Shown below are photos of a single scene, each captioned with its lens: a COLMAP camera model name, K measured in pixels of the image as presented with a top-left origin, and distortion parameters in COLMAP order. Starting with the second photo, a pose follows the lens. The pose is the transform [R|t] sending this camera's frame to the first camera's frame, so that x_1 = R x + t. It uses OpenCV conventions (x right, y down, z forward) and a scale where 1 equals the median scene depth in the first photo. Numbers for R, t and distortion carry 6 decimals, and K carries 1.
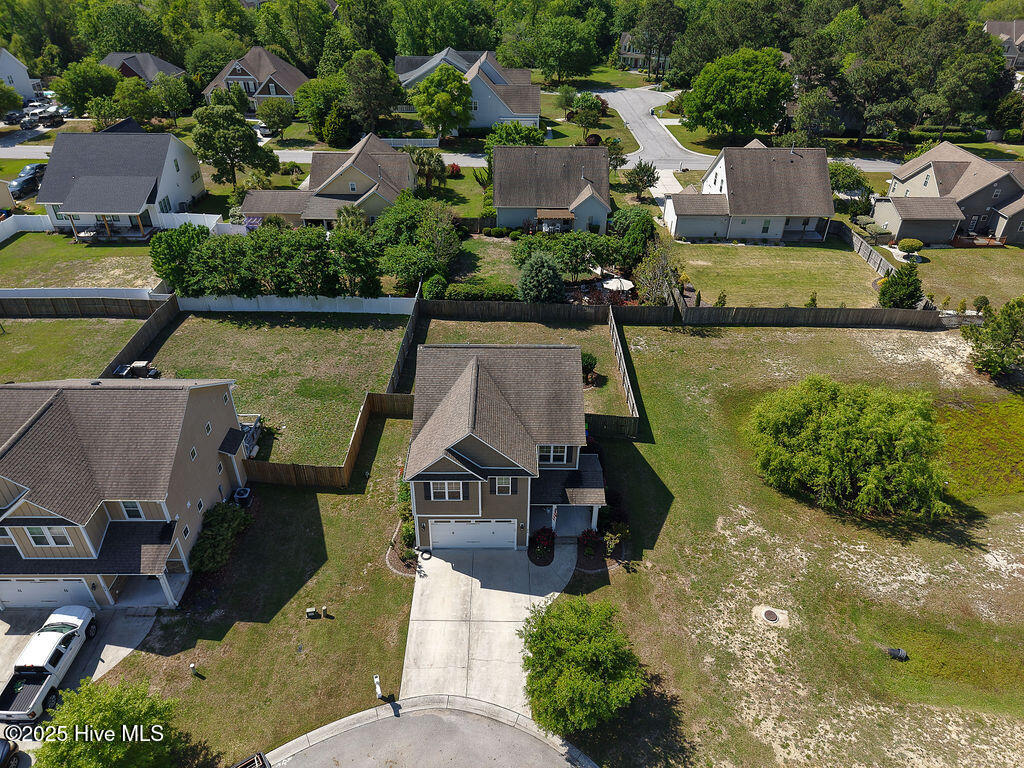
lens RADIAL K [[696.7, 0, 514.0], [0, 696.7, 375.9], [0, 0, 1]] dist [0.005225, 0.001172]
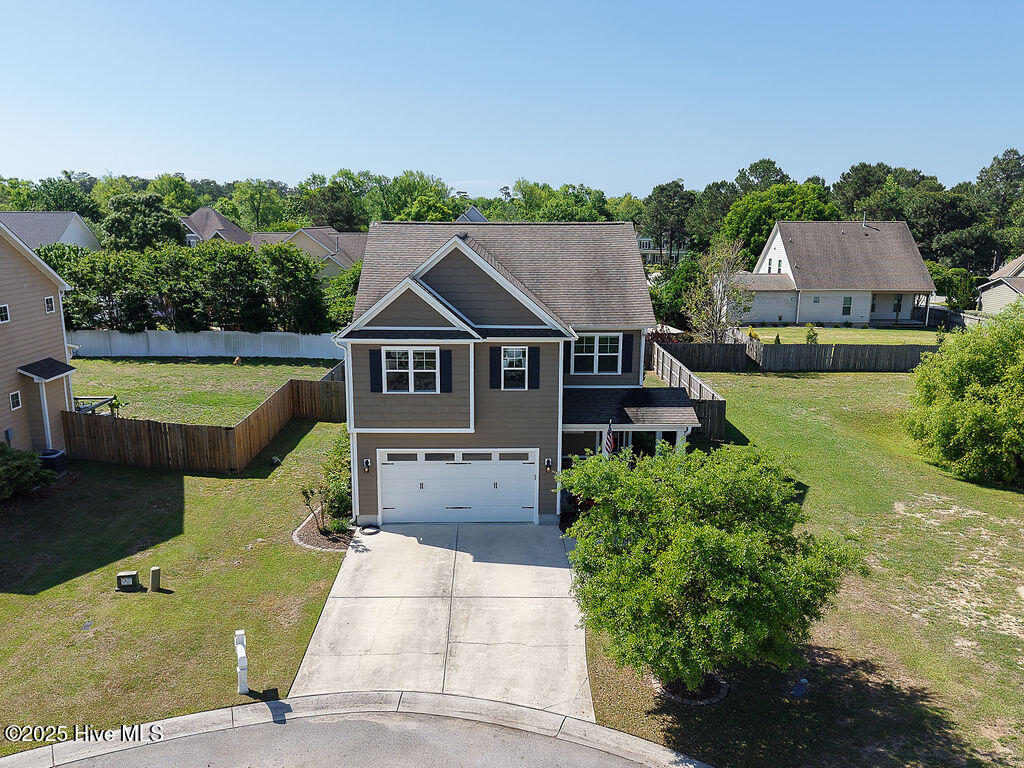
lens RADIAL K [[846.1, 0, 507.3], [0, 846.1, 395.0], [0, 0, 1]] dist [0.009586, 0.000311]
pose [[0.999932, -0.009200, 0.007199, -0.025482], [0.011176, 0.932804, -0.360212, 0.409343], [-0.003401, 0.360268, 0.932843, 0.373254]]
